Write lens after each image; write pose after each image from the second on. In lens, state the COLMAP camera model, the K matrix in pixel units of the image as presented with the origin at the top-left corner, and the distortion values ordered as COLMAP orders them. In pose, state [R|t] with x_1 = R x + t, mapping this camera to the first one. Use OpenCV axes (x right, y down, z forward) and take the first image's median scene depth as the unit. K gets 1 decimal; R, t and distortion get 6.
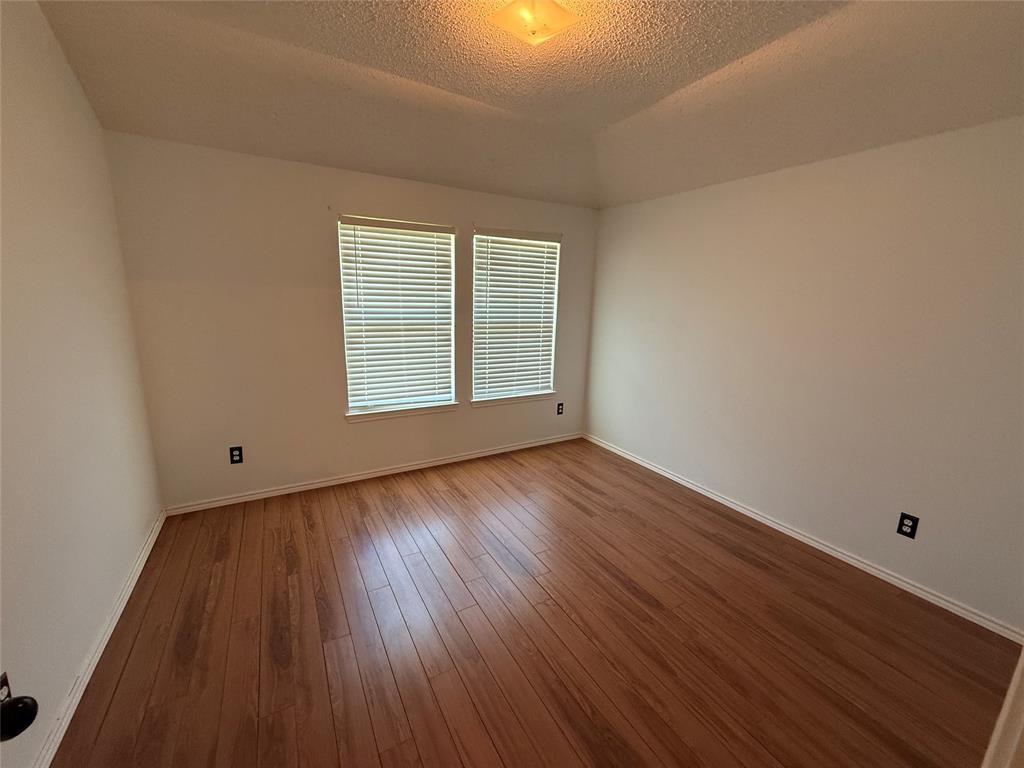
lens RADIAL K [[405.8, 0, 512.0], [0, 405.8, 384.0], [0, 0, 1]] dist [0.002242, -0.000149]
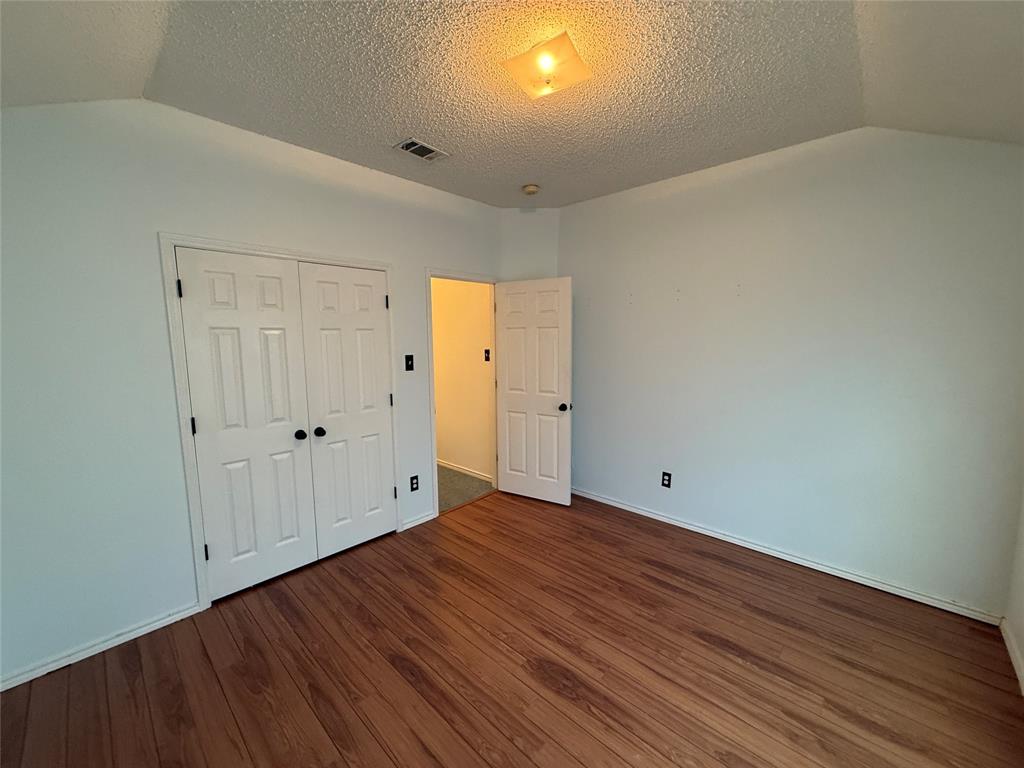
lens RADIAL K [[405.8, 0, 512.0], [0, 405.8, 384.0], [0, 0, 1]] dist [0.002242, -0.000149]
pose [[-0.957395, 0.014393, -0.288424, 0.389095], [-0.078124, 0.948608, 0.306660, -0.412185], [0.278015, 0.316127, -0.907067, 1.878904]]
